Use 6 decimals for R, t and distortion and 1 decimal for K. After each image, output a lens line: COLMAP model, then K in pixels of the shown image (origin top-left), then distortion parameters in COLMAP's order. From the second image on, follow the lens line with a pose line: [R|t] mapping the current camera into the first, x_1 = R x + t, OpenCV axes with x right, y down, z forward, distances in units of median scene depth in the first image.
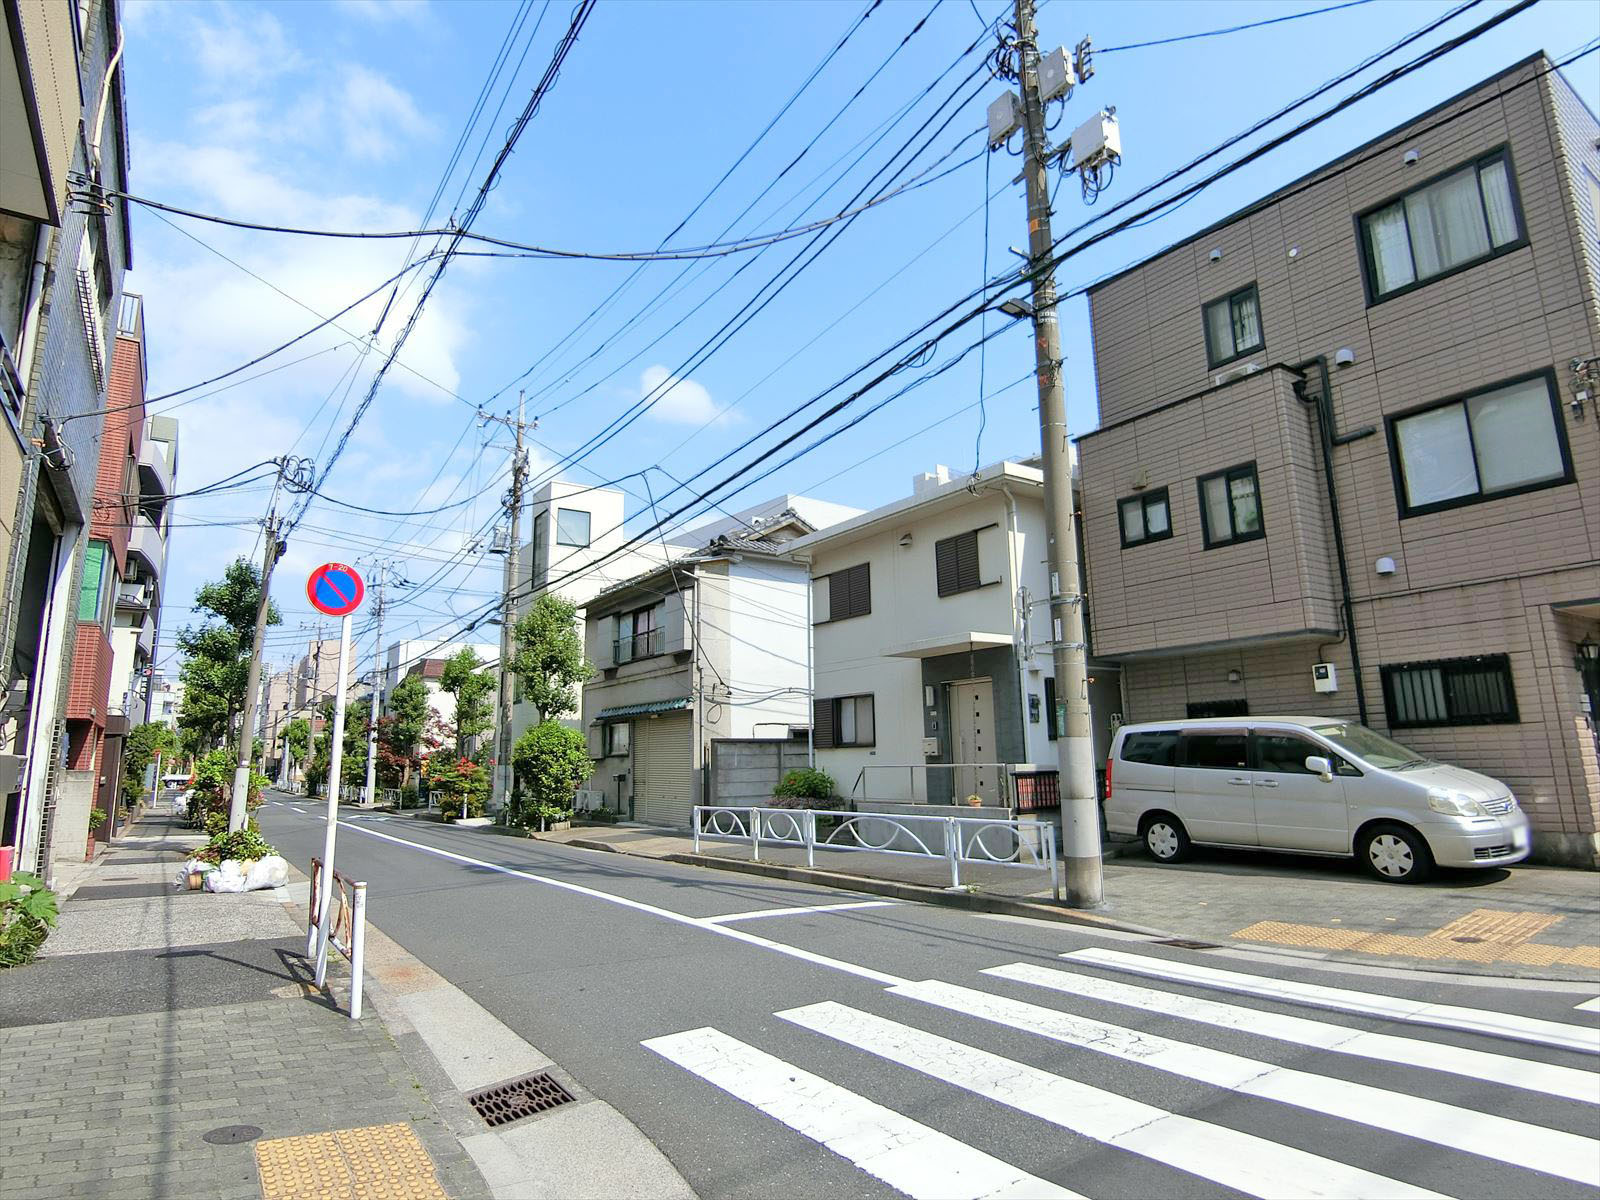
lens RADIAL K [[912.1, 0, 800.0], [0, 912.1, 600.0], [0, 0, 1]] dist [-0.005710, -0.001163]
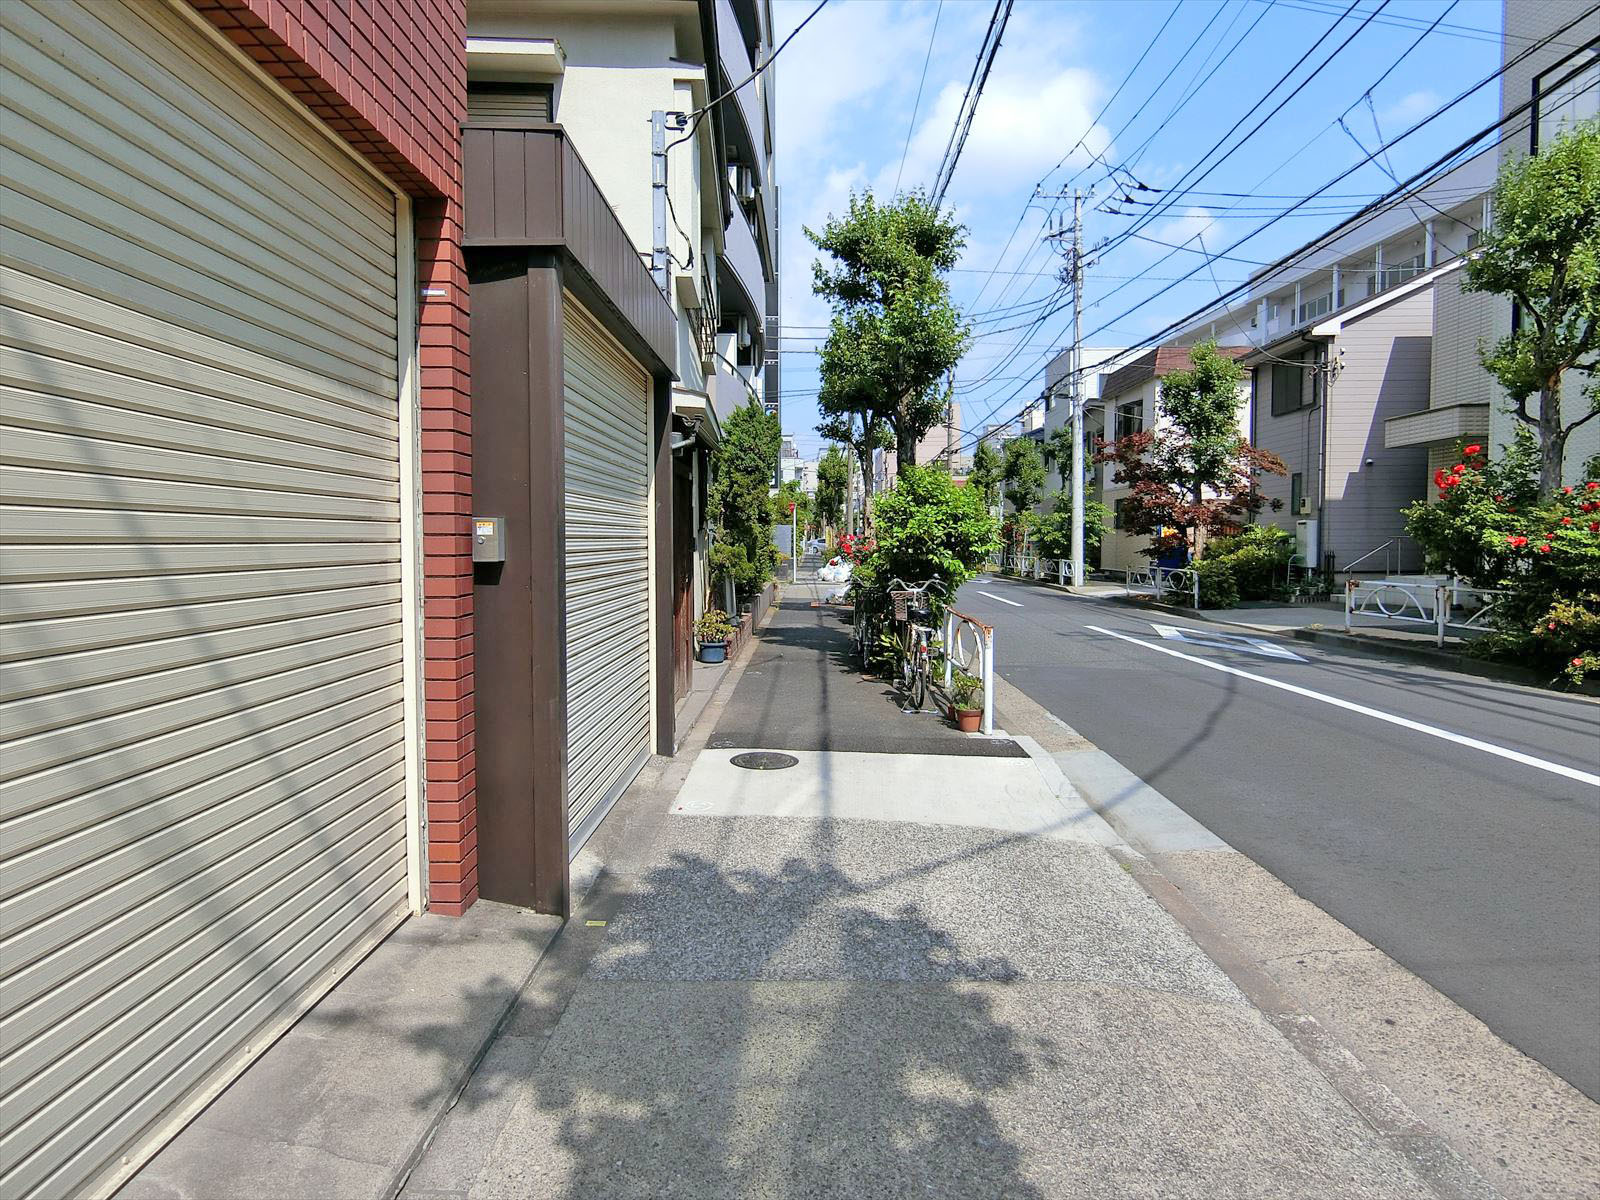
lens RADIAL K [[912.1, 0, 800.0], [0, 912.1, 600.0], [0, 0, 1]] dist [-0.005710, -0.001163]
pose [[0.823143, 0.047778, -0.565820, -0.277494], [0.093633, 0.971393, 0.218241, 0.078366], [0.560061, -0.232623, 0.795122, 0.395392]]
